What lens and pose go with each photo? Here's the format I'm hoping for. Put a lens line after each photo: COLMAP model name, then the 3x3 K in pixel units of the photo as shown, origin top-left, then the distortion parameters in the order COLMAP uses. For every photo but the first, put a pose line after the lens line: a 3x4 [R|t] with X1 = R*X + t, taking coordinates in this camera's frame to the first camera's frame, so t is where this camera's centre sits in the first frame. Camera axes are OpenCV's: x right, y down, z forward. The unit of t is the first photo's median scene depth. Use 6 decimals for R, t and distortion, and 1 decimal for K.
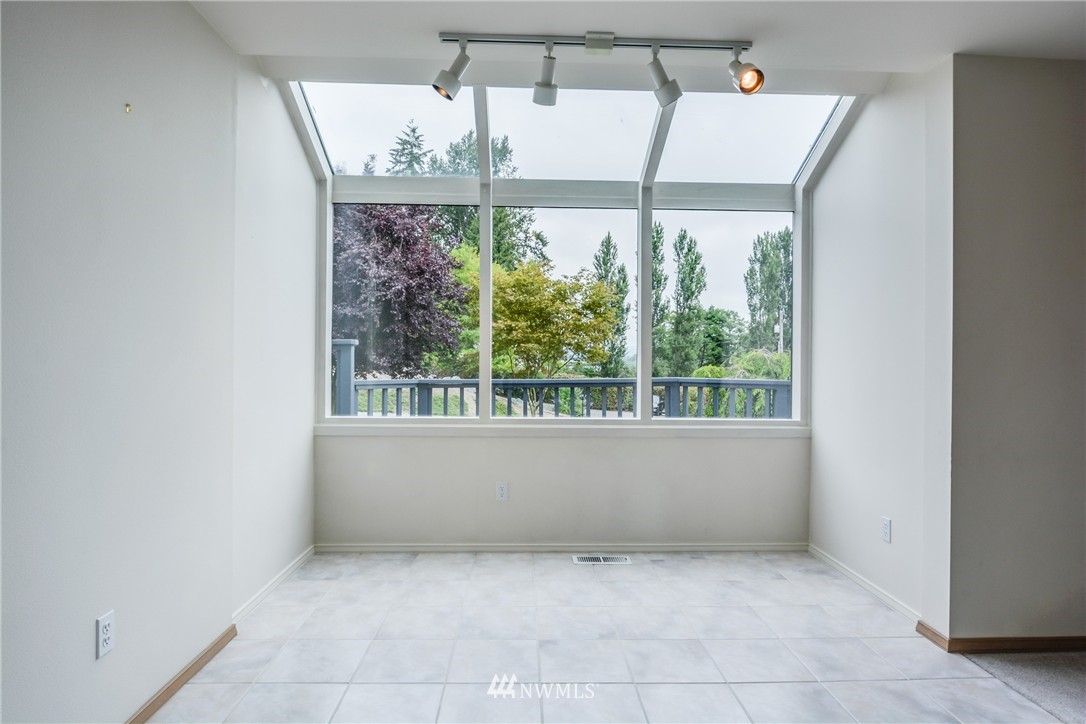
lens RADIAL K [[607.1, 0, 543.0], [0, 607.1, 362.0], [0, 0, 1]] dist [-0.001078, -0.001245]
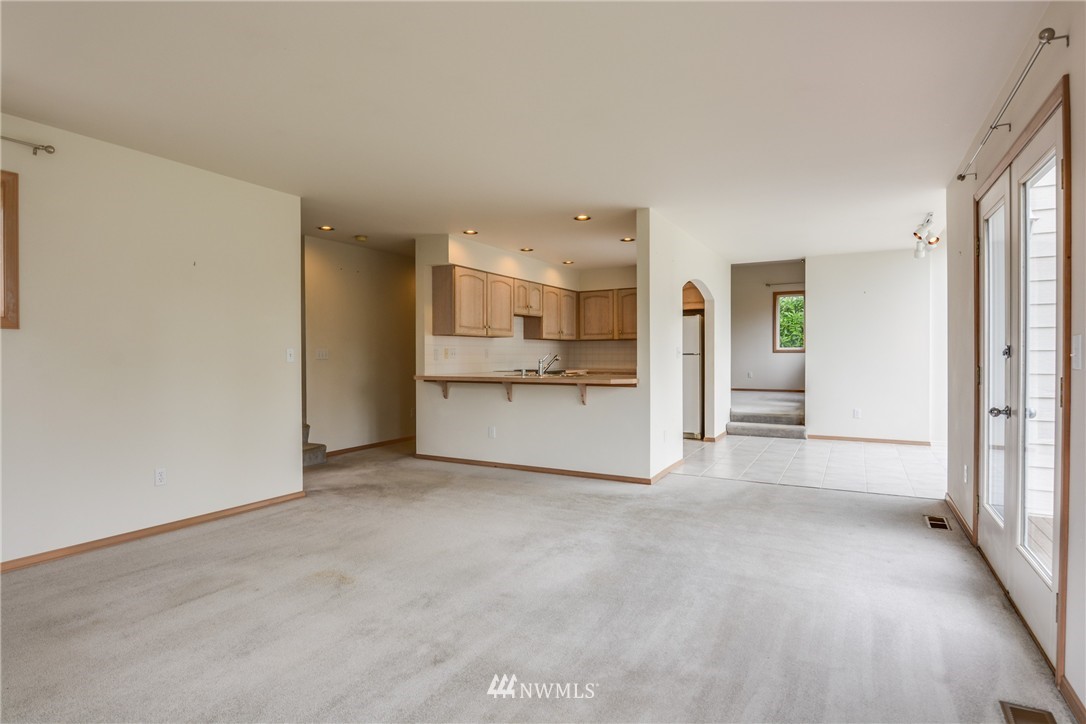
lens RADIAL K [[561.8, 0, 543.0], [0, 561.8, 362.0], [0, 0, 1]] dist [-0.001155, -0.000551]
pose [[-0.510493, 0.005292, -0.859865, 2.005628], [-0.004328, 0.999953, 0.008724, 0.021807], [0.859871, 0.008175, -0.510446, 0.557625]]
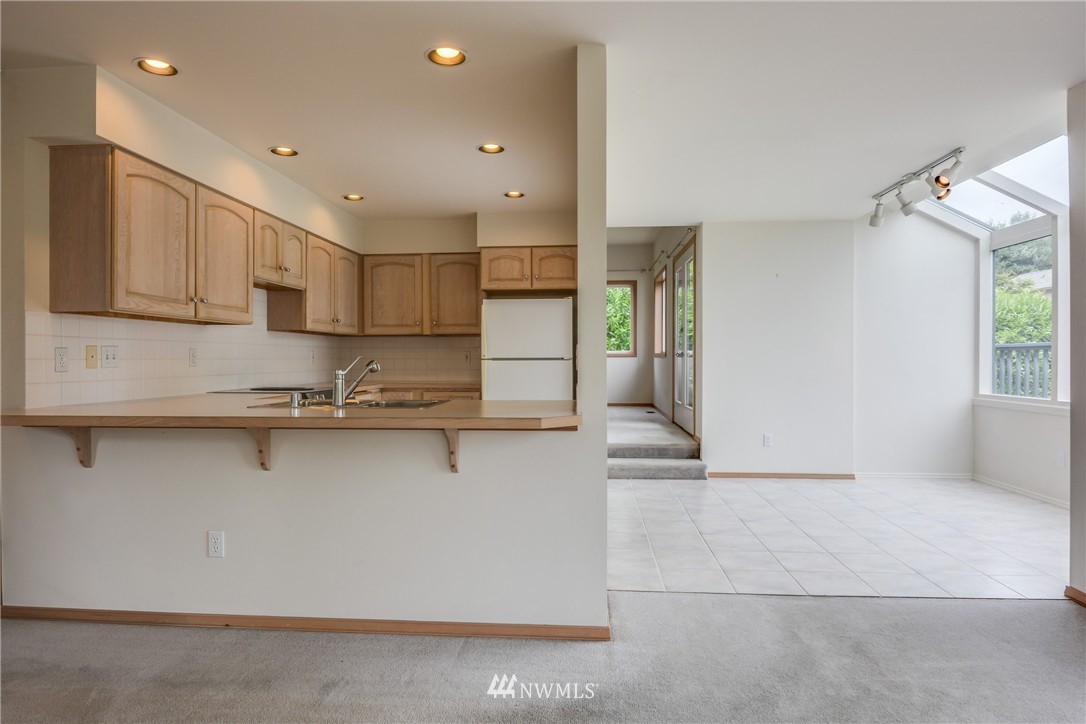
lens RADIAL K [[635.2, 0, 543.0], [0, 635.2, 362.0], [0, 0, 1]] dist [-0.007463, -0.003306]
pose [[-0.108080, -0.002253, -0.994140, 1.405141], [-0.003086, 0.999993, -0.001931, 0.019037], [0.994137, 0.002860, -0.108086, 0.078645]]
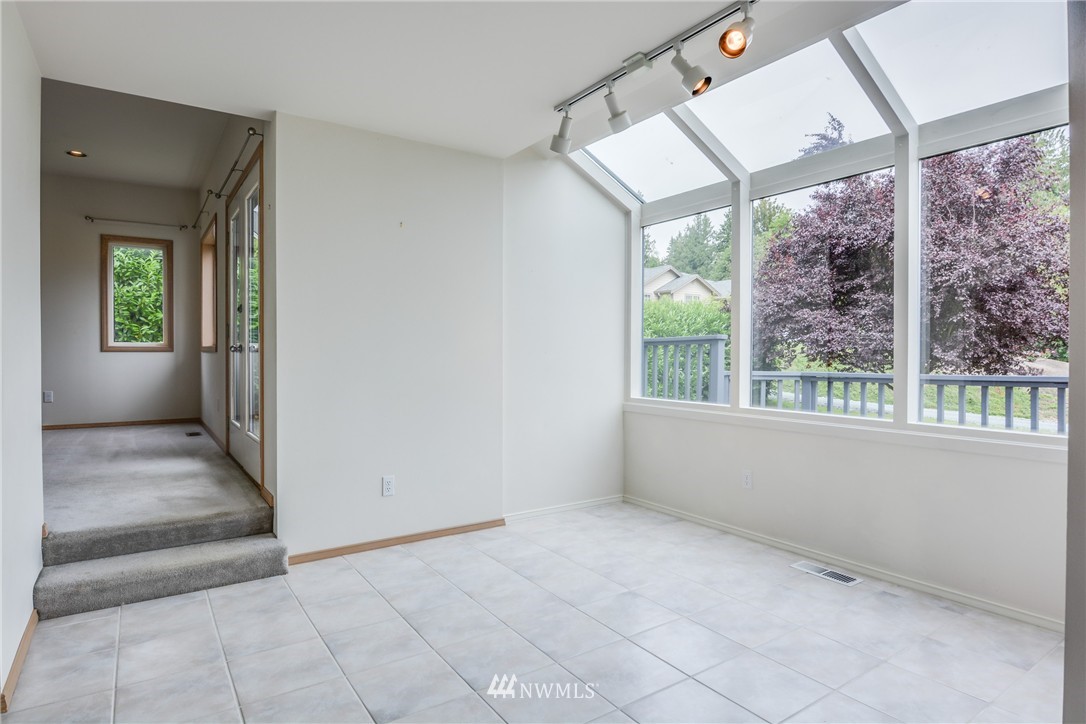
lens RADIAL K [[595.8, 0, 543.0], [0, 595.8, 362.0], [0, 0, 1]] dist [-0.004319, -0.010929]
pose [[0.535151, 0.006282, -0.844733, 0.623708], [0.000426, 0.999970, 0.007706, 0.007506], [0.844757, -0.004484, 0.535132, 0.181033]]
